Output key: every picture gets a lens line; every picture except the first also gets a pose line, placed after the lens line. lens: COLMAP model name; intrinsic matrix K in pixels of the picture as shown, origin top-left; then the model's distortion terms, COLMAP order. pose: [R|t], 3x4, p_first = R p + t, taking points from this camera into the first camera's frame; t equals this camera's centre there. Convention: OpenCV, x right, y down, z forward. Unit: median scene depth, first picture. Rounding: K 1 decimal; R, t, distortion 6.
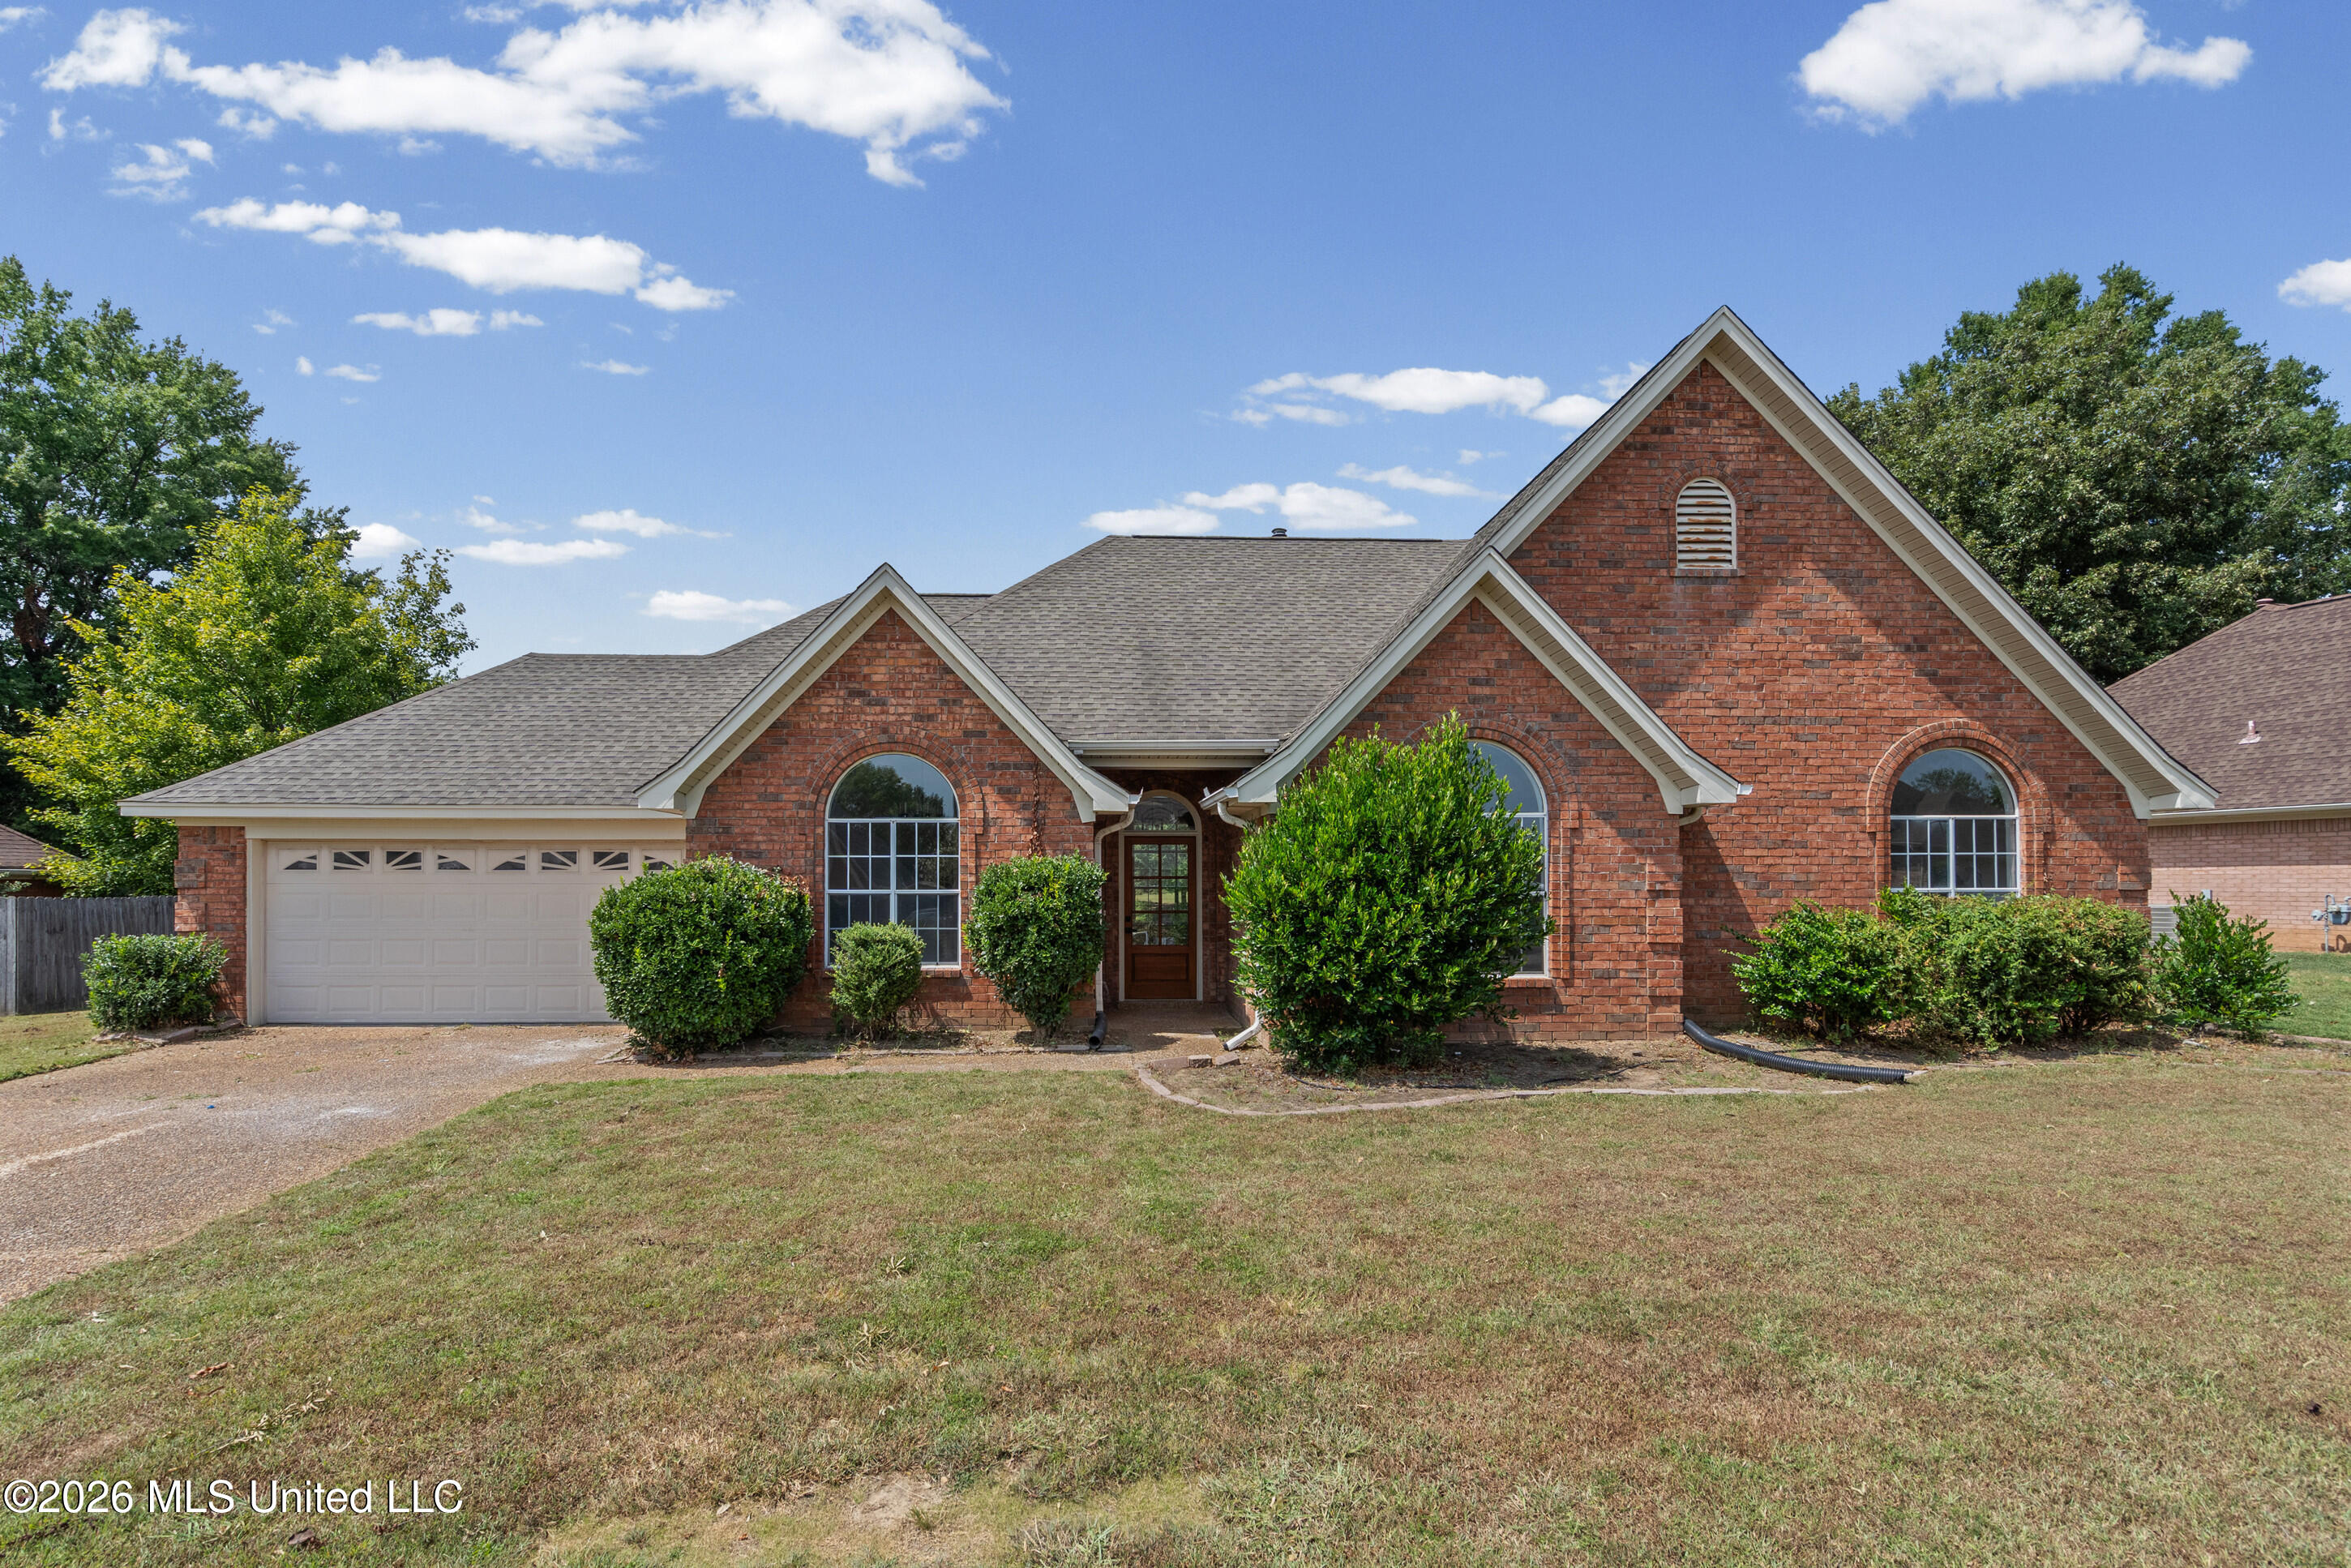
lens RADIAL K [[1087.1, 0, 1175.6], [0, 1087.1, 894.7], [0, 0, 1]] dist [-0.002681, -0.000176]
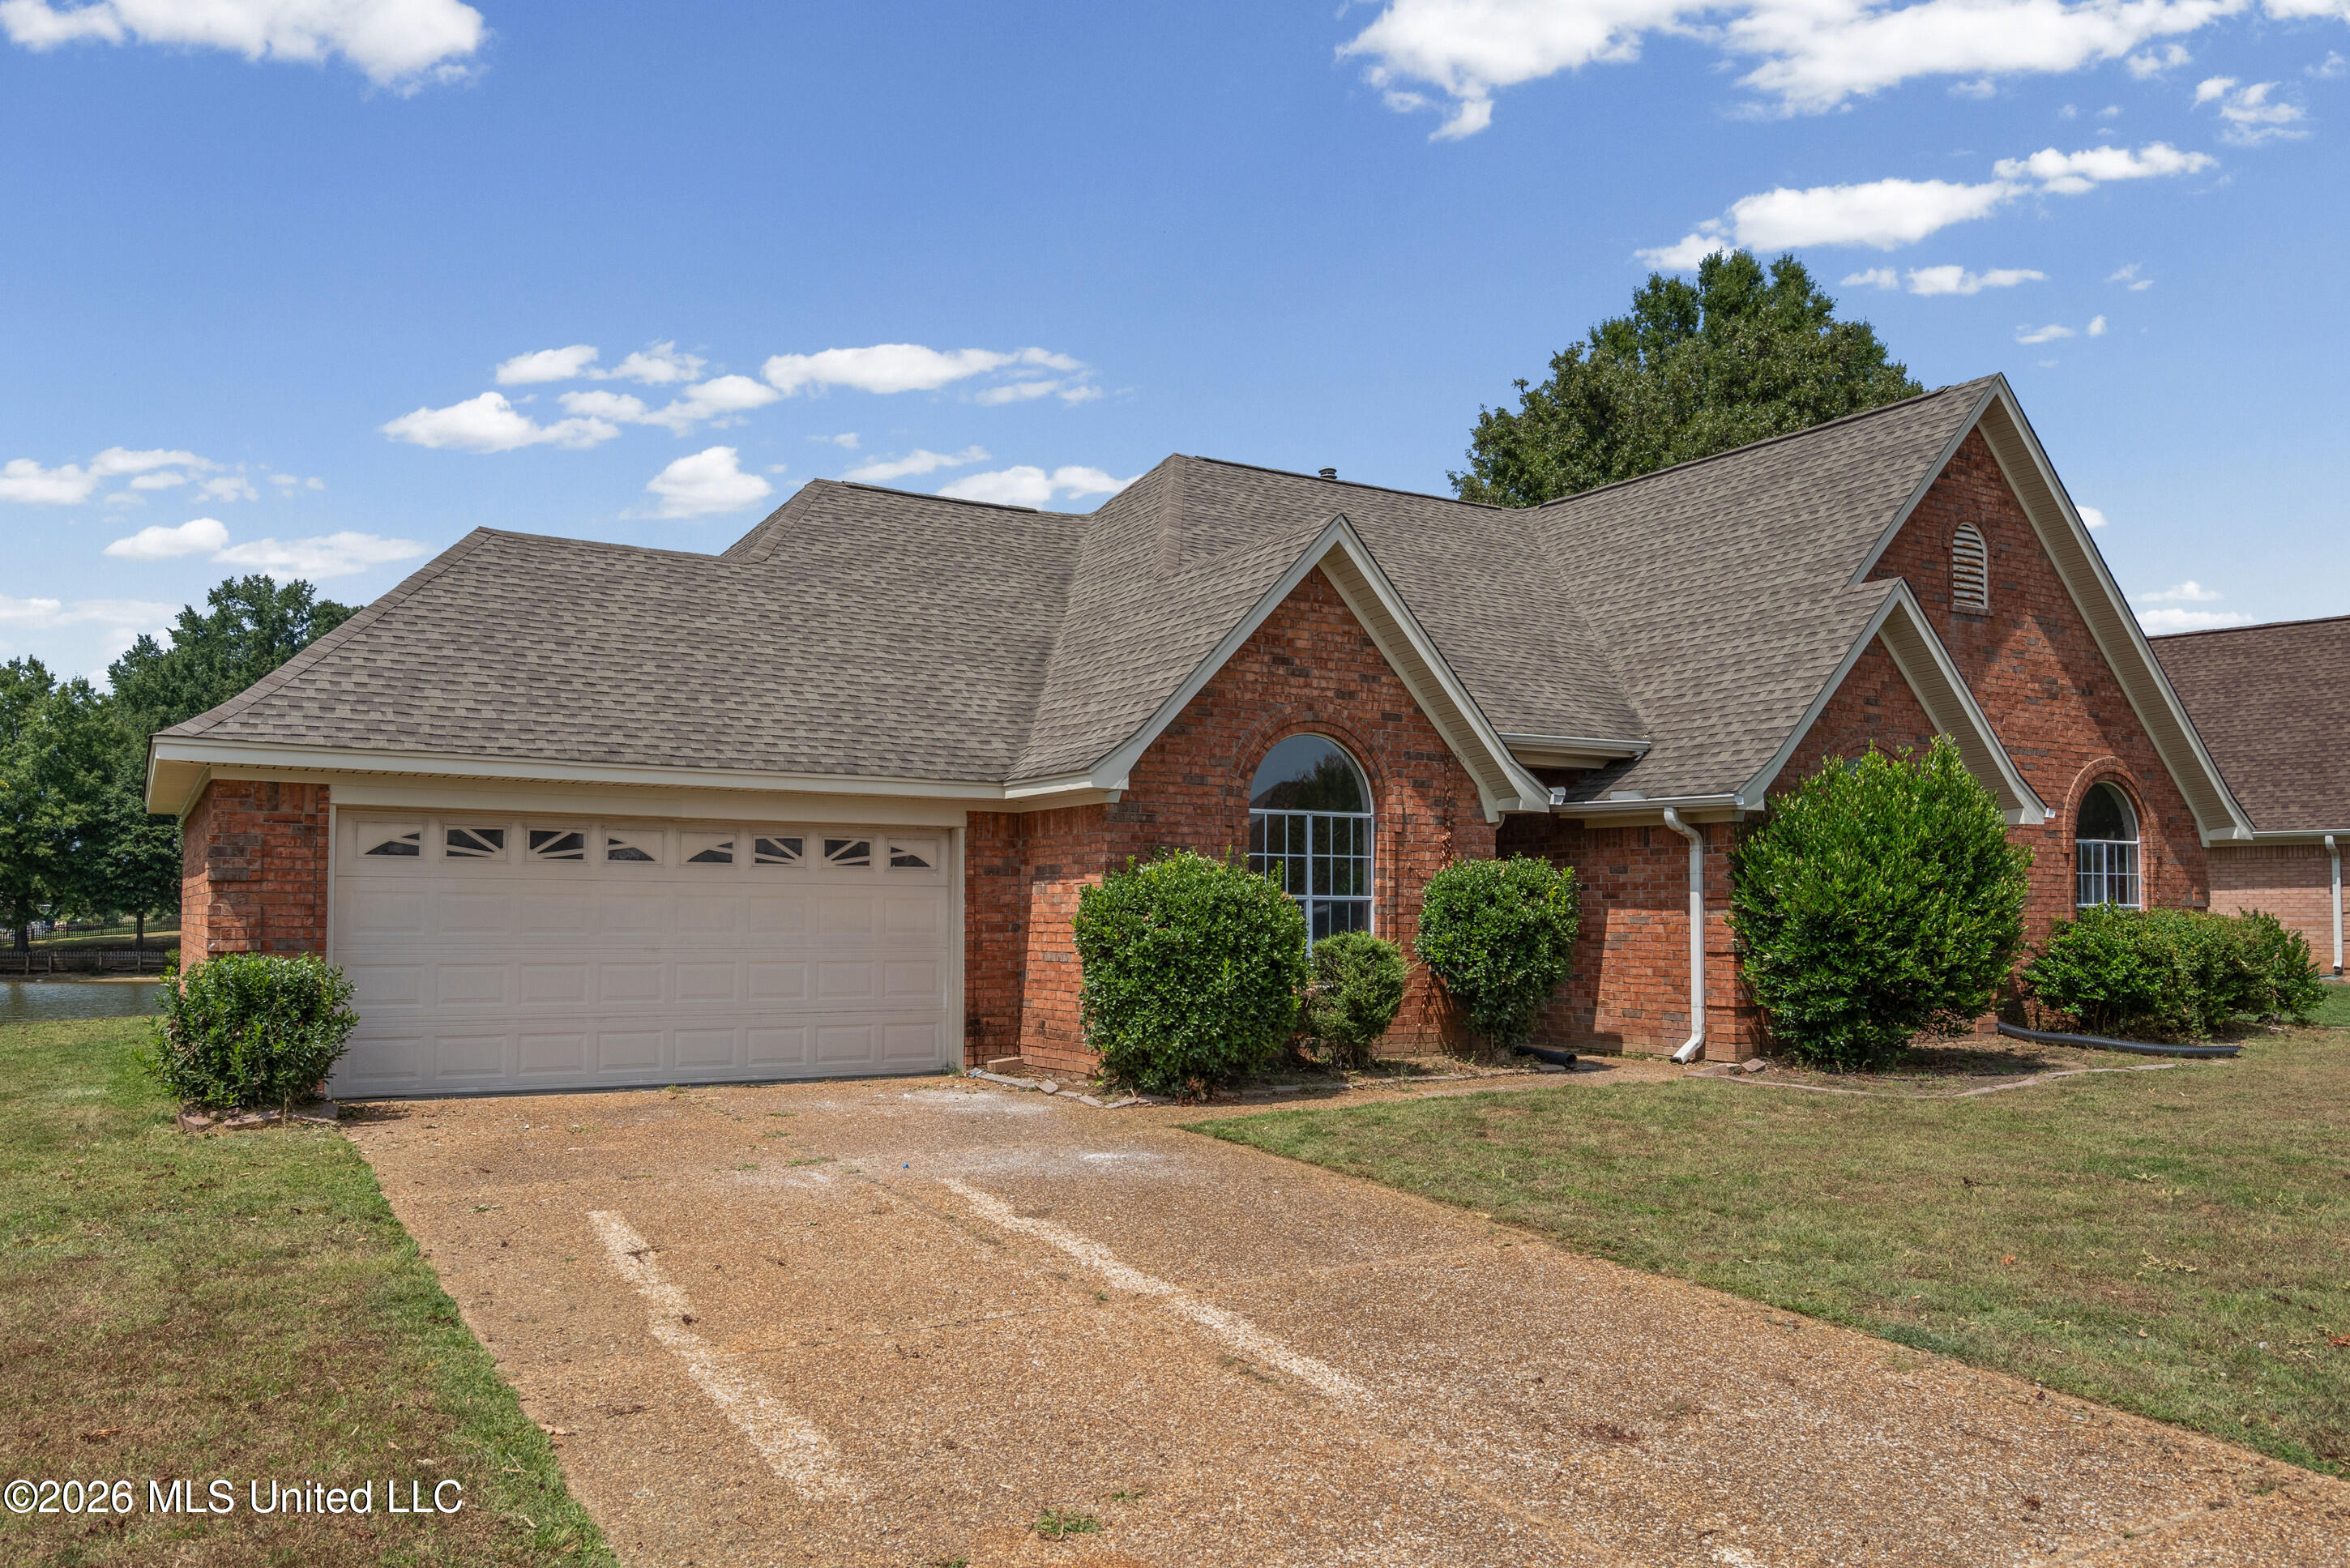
lens RADIAL K [[1663.9, 0, 1173.5], [0, 1663.9, 897.7], [0, 0, 1]] dist [0.020273, 0.000261]
pose [[0.882946, 0.010536, 0.469355, -0.966843], [-0.001301, 0.999799, -0.019996, 0.023487], [-0.469472, 0.017045, 0.882783, -0.091345]]
